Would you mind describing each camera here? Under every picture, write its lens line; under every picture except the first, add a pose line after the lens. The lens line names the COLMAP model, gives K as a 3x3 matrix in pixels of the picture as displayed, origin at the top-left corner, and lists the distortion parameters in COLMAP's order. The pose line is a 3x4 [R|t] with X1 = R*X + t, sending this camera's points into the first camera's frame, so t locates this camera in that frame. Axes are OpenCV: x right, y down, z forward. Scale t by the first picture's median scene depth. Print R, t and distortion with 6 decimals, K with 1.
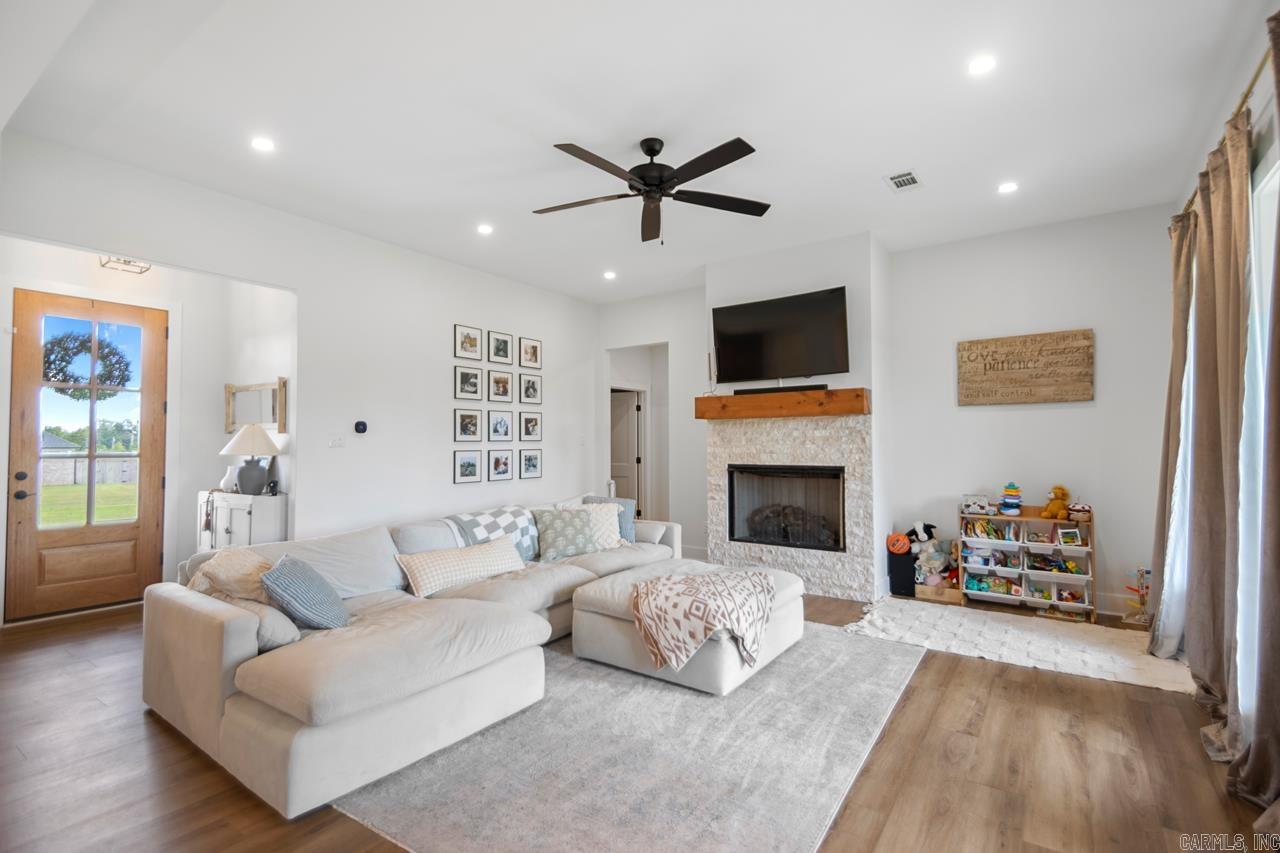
lens RADIAL K [[590.9, 0, 649.9], [0, 590.9, 428.9], [0, 0, 1]] dist [0.031884, -0.012860]
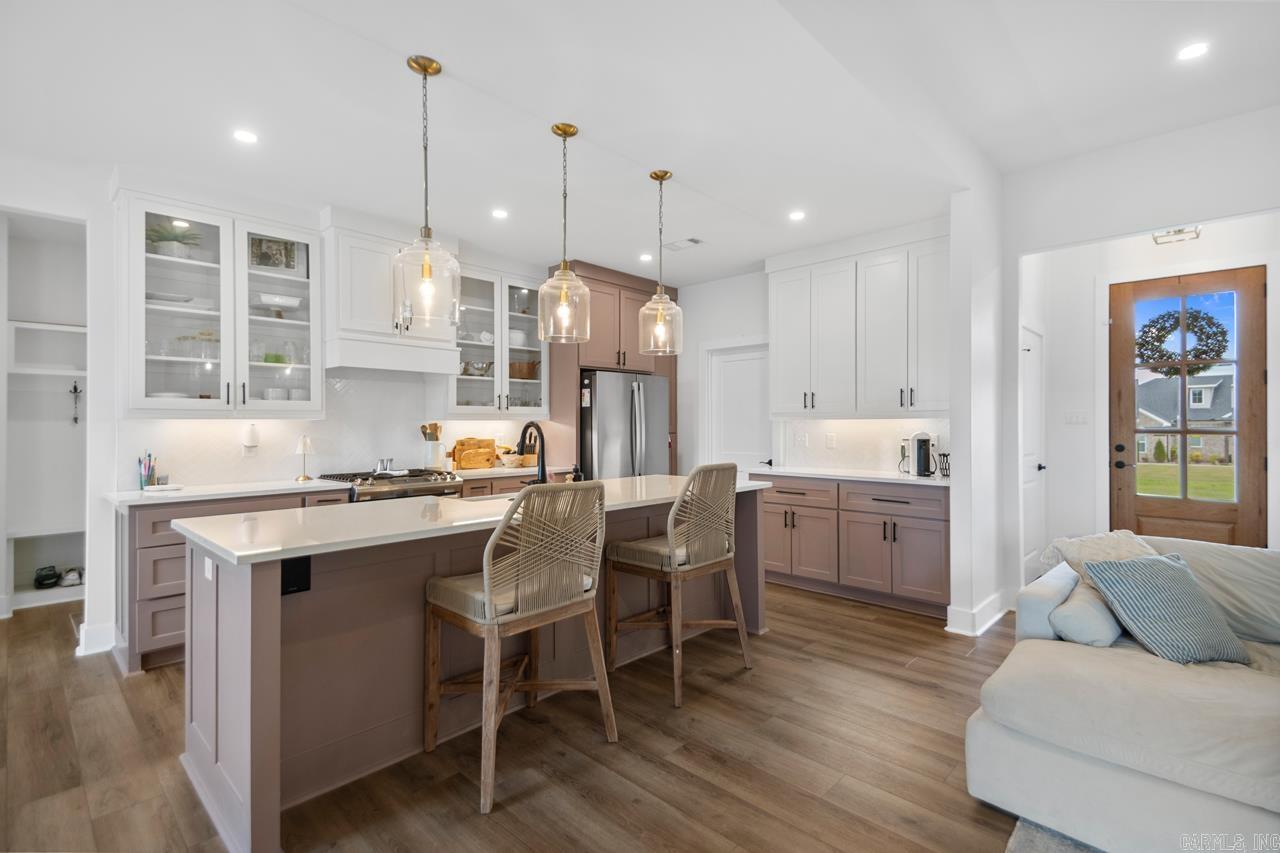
lens RADIAL K [[590.9, 0, 641.2], [0, 590.9, 418.1], [0, 0, 1]] dist [0.031884, -0.012860]
pose [[-0.156319, -0.005890, -0.987689, 0.194326], [0.028624, 0.999535, -0.010491, 0.007247], [0.987292, -0.029911, -0.156078, 0.258207]]
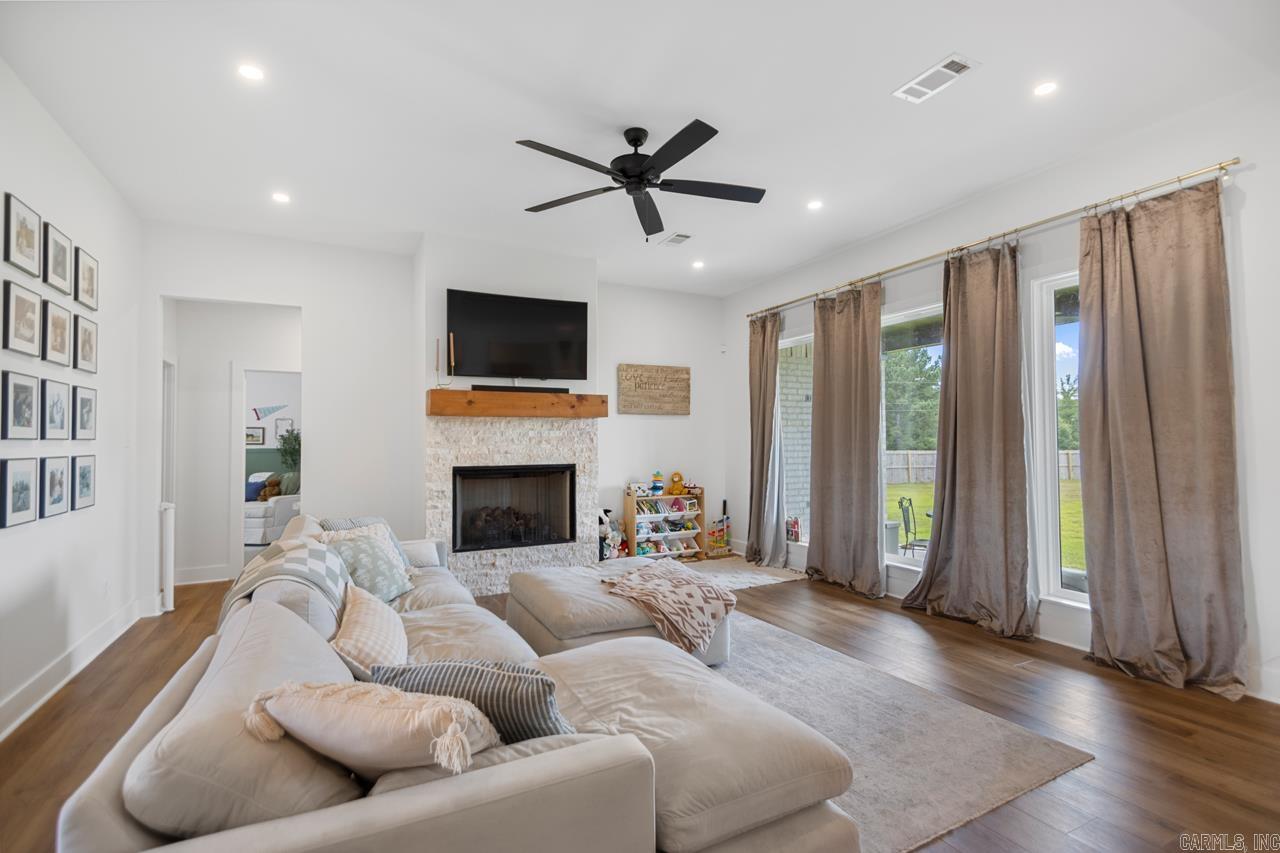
lens RADIAL K [[590.9, 0, 650.6], [0, 590.9, 428.3], [0, 0, 1]] dist [0.031884, -0.012860]
pose [[0.461395, 0.023299, 0.886889, -0.594630], [-0.017945, 0.999696, -0.016926, 0.013073], [-0.887014, -0.008106, 0.461672, 0.370000]]
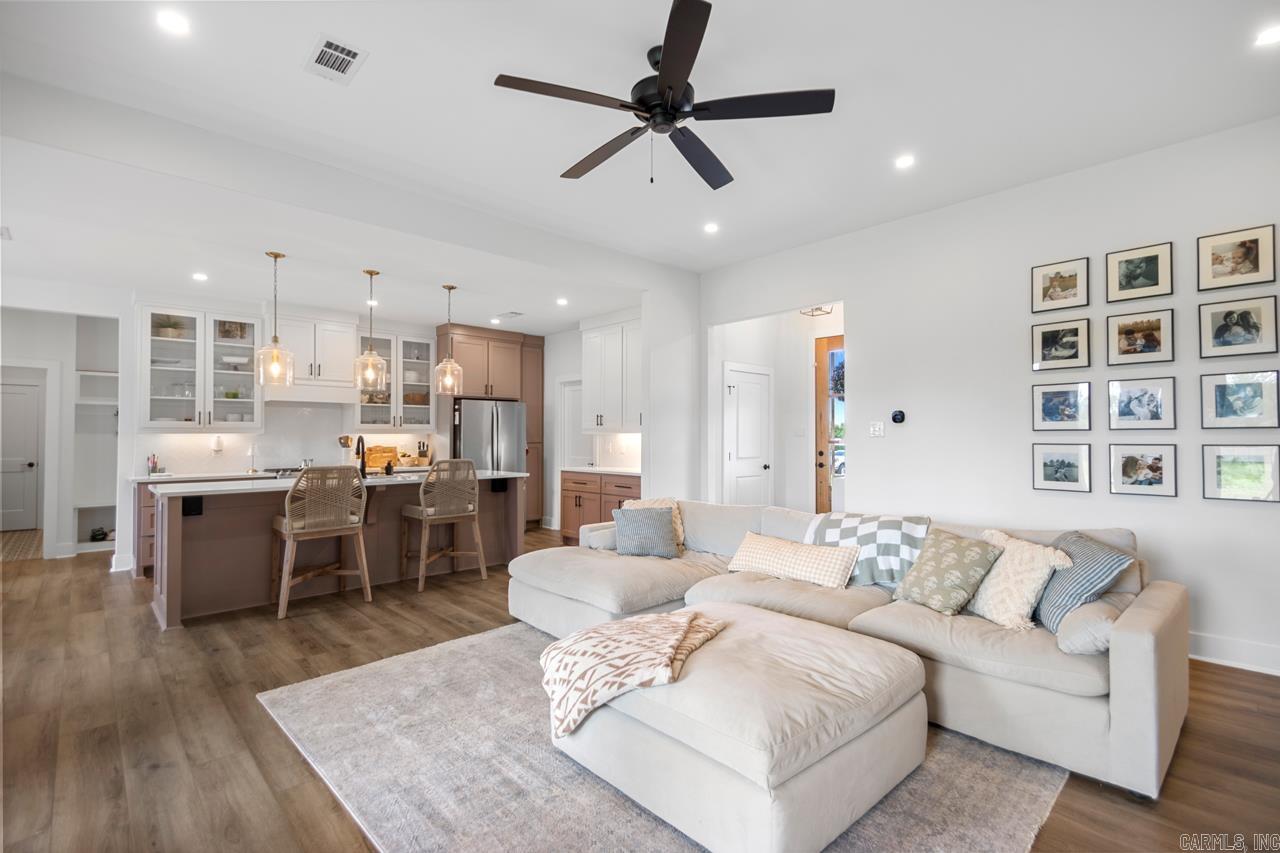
lens RADIAL K [[590.9, 0, 649.9], [0, 590.9, 423.2], [0, 0, 1]] dist [0.031884, -0.012860]
pose [[-0.210922, -0.015907, -0.977373, 0.550455], [0.027949, 0.999361, -0.022296, 0.018045], [0.977103, -0.032020, -0.210343, 0.800611]]
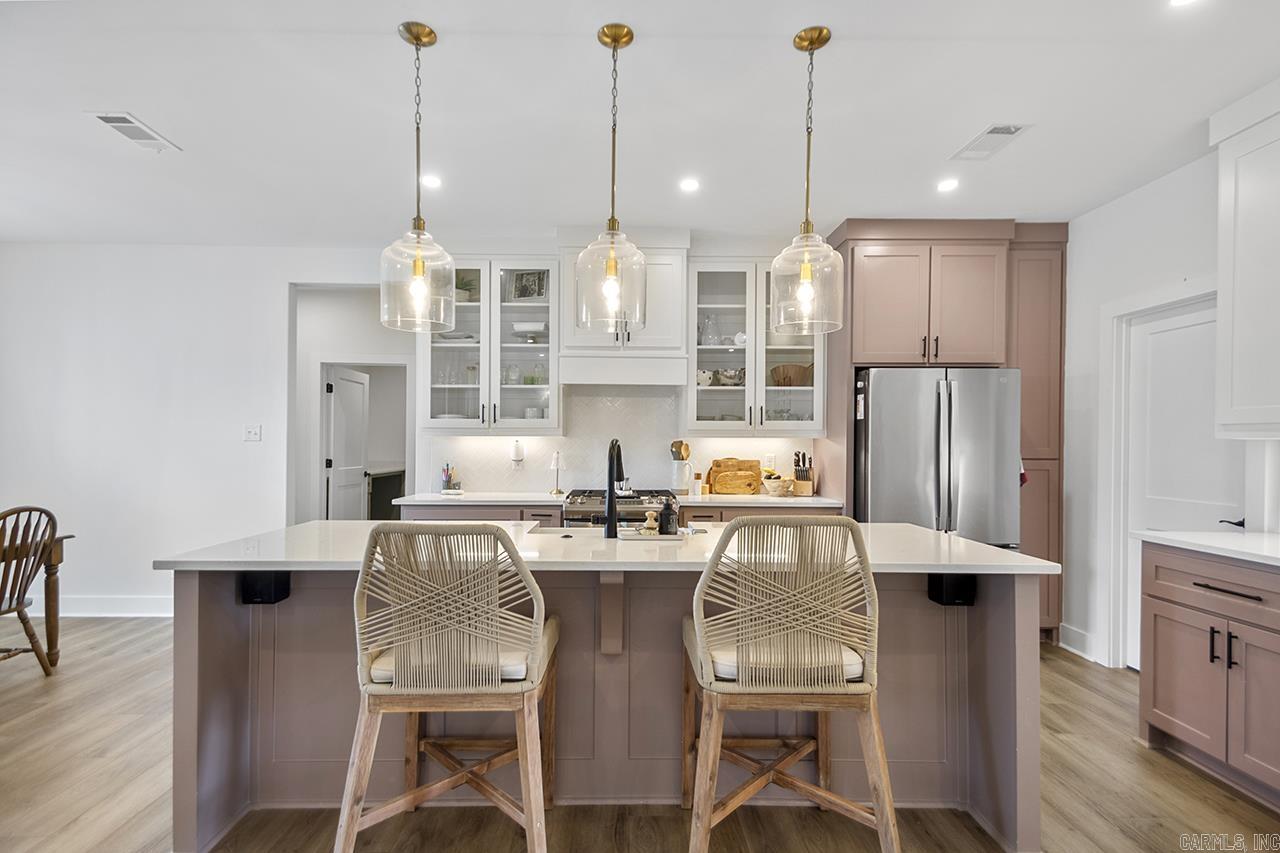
lens RADIAL K [[590.9, 0, 637.1], [0, 590.9, 447.2], [0, 0, 1]] dist [0.031884, -0.012860]
pose [[-0.814772, 0.005169, -0.579759, -0.149403], [0.012309, 0.999889, -0.008384, 0.011964], [0.579651, -0.013968, -0.814745, 0.454634]]
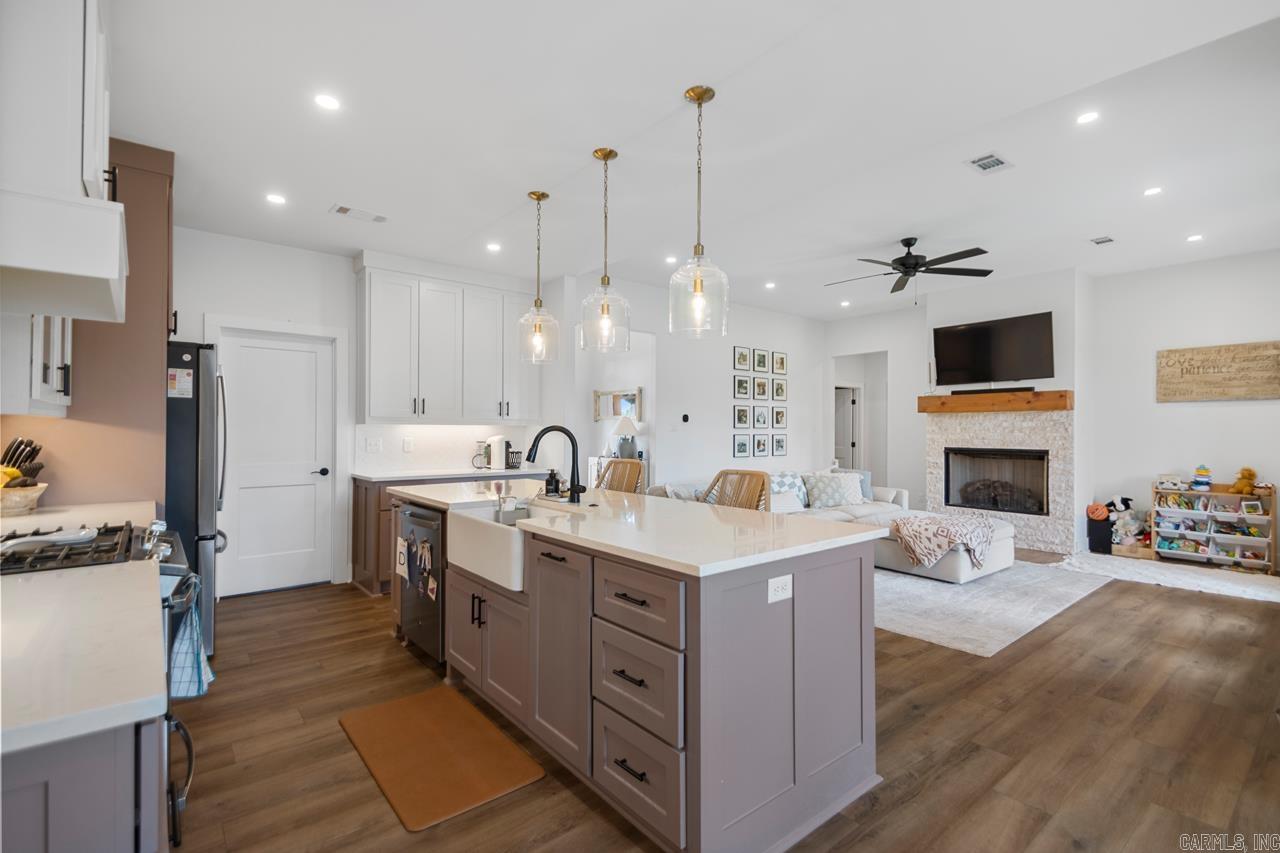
lens RADIAL K [[590.9, 0, 646.5], [0, 590.9, 426.1], [0, 0, 1]] dist [0.031884, -0.012860]
pose [[0.961807, 0.008200, -0.273607, -0.162291], [-0.003589, 0.999843, 0.017349, -0.008473], [0.273707, -0.015704, 0.961685, -0.503701]]
